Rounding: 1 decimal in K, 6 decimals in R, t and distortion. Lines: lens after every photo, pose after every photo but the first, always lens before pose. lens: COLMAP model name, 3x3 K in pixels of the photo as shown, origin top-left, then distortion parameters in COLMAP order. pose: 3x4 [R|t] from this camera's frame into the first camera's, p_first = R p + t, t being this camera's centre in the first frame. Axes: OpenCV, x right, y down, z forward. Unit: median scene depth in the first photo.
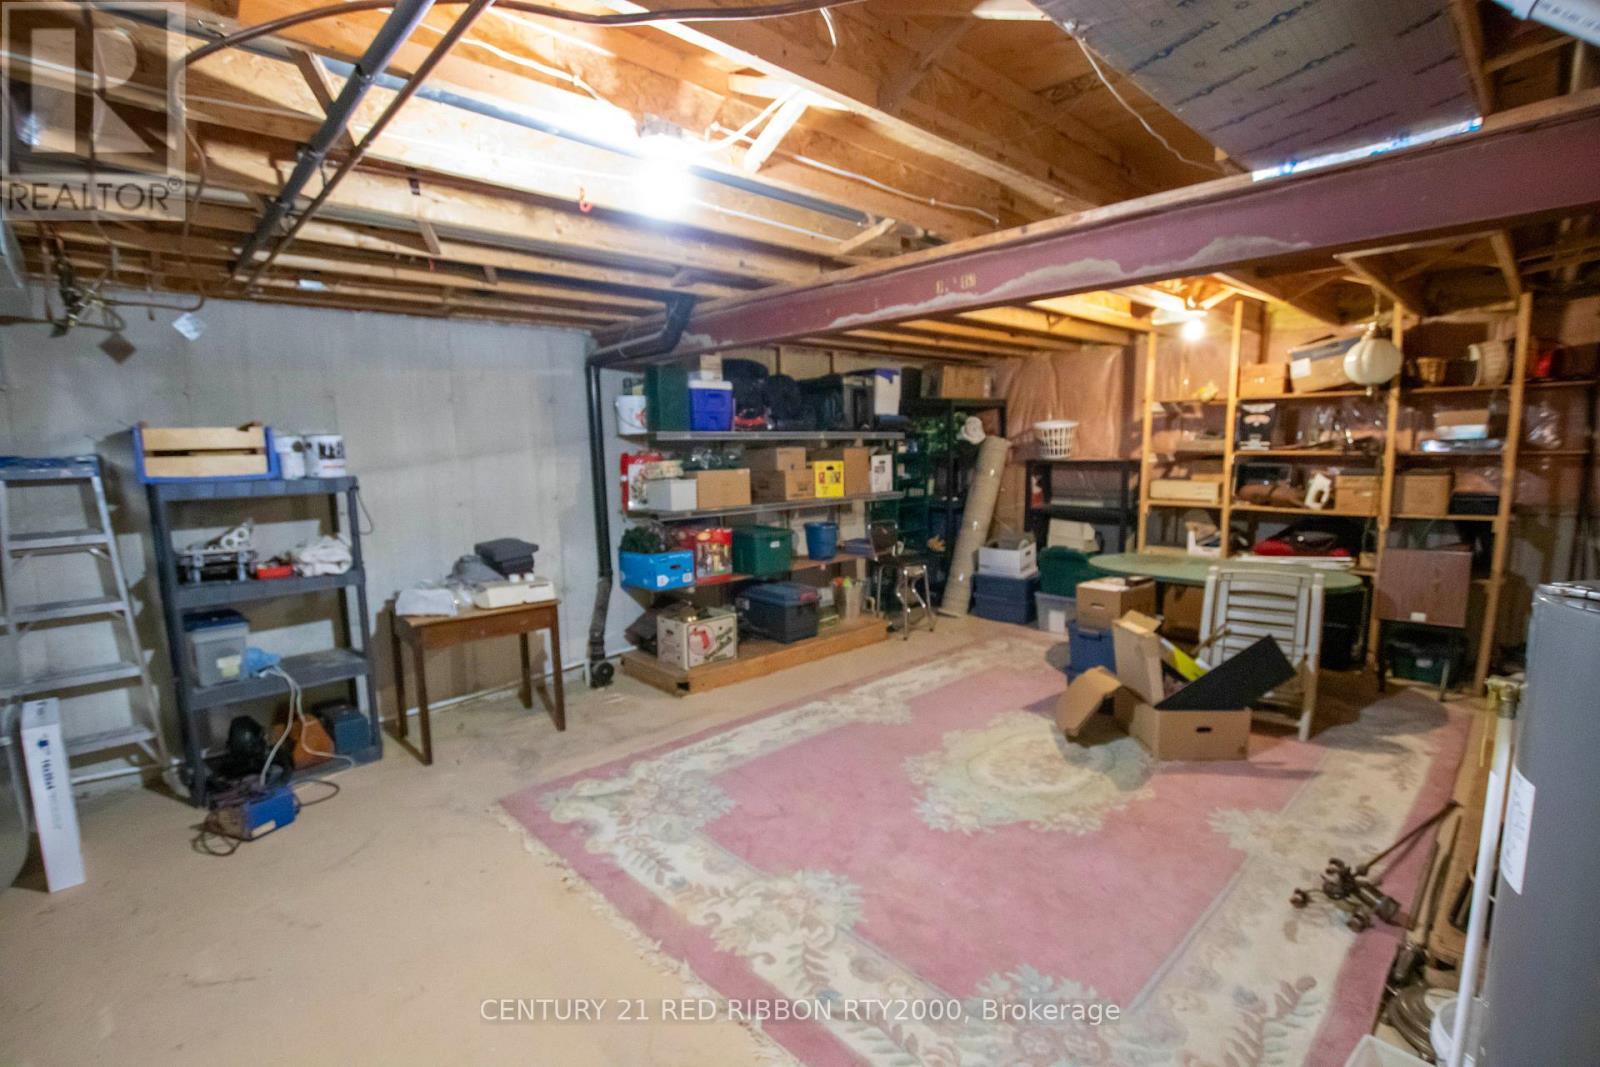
lens RADIAL K [[764.7, 0, 772.1], [0, 764.7, 534.9], [0, 0, 1]] dist [-0.037209, -0.000156]
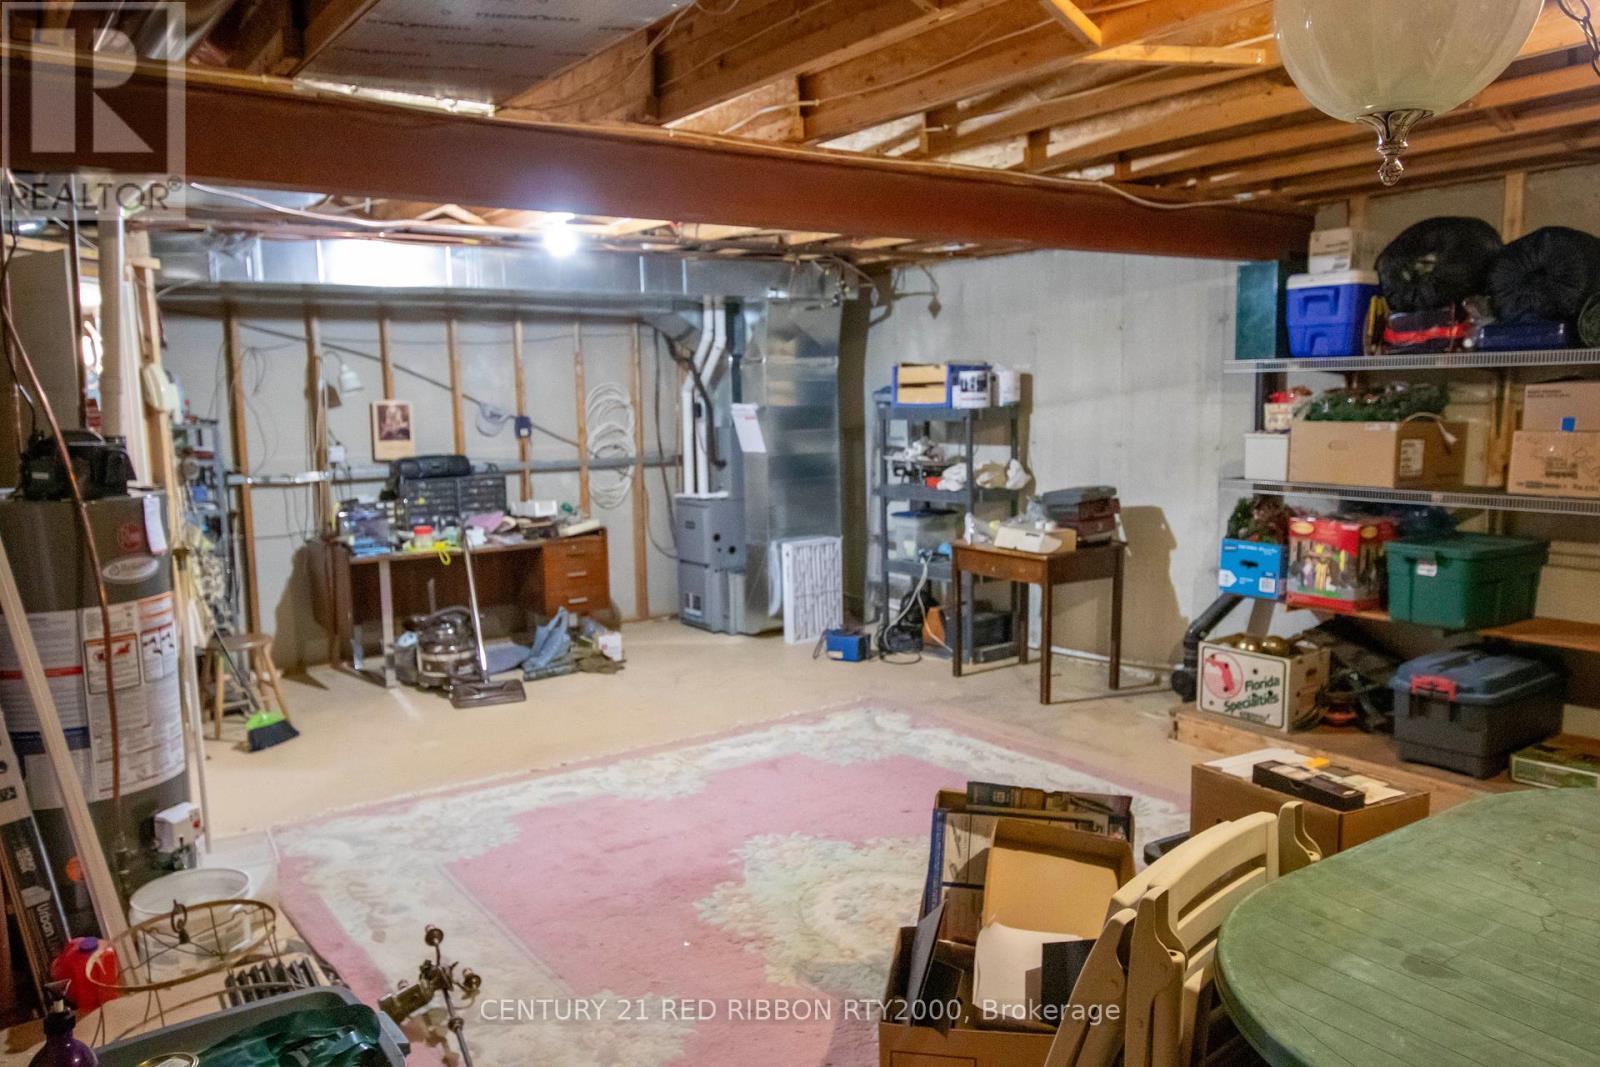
lens RADIAL K [[1197.1, 0, 800.0], [0, 1197.1, 533.5], [0, 0, 1]] dist [-0.029373, -0.000627]
pose [[-0.148089, 0.138388, -0.979244, 1.122575], [-0.089592, 0.984213, 0.152639, -0.127924], [0.984908, 0.110336, -0.133353, 0.896066]]
